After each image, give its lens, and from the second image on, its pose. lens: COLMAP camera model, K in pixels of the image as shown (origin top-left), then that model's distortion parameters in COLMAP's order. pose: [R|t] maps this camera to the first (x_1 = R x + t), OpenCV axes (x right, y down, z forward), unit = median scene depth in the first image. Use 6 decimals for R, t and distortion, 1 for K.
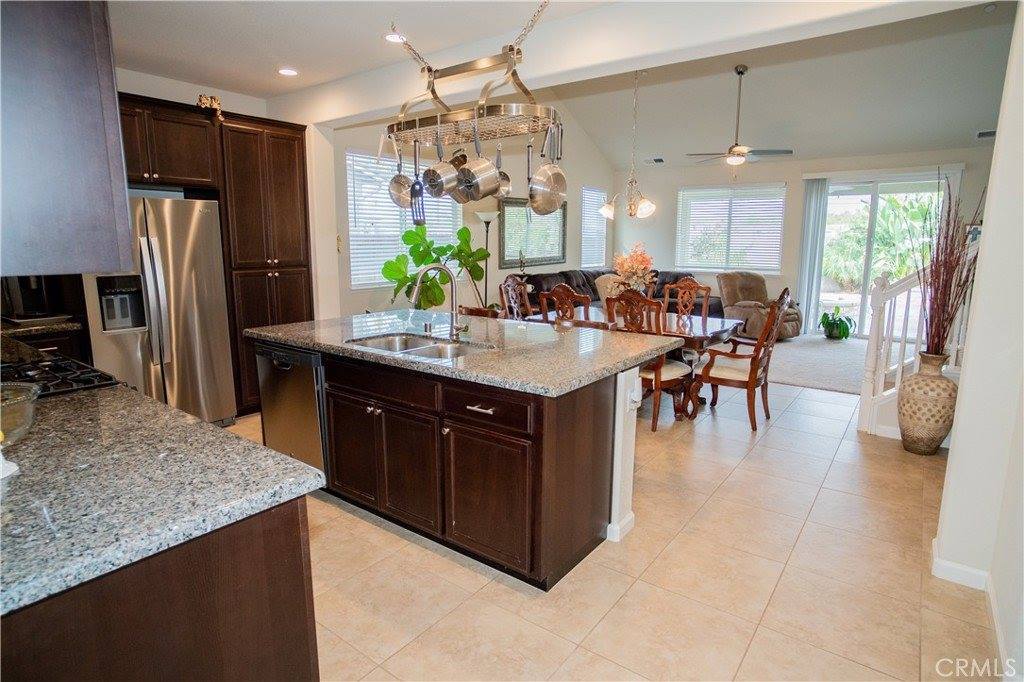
lens RADIAL K [[568.4, 0, 507.3], [0, 568.4, 345.6], [0, 0, 1]] dist [-0.025446, 0.006316]
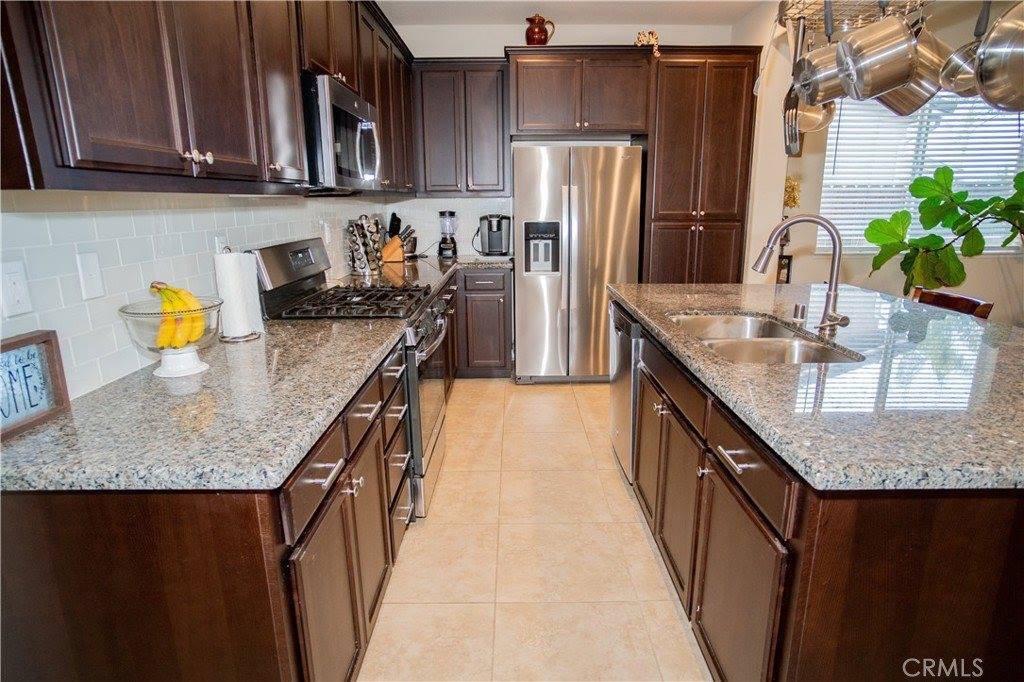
lens RADIAL K [[568.4, 0, 515.7], [0, 568.4, 332.2], [0, 0, 1]] dist [-0.025446, 0.006316]
pose [[0.611299, 0.175192, -0.771765, 0.137789], [-0.140516, 0.983722, 0.112007, -0.028251], [0.778825, 0.039976, 0.625966, 0.257963]]
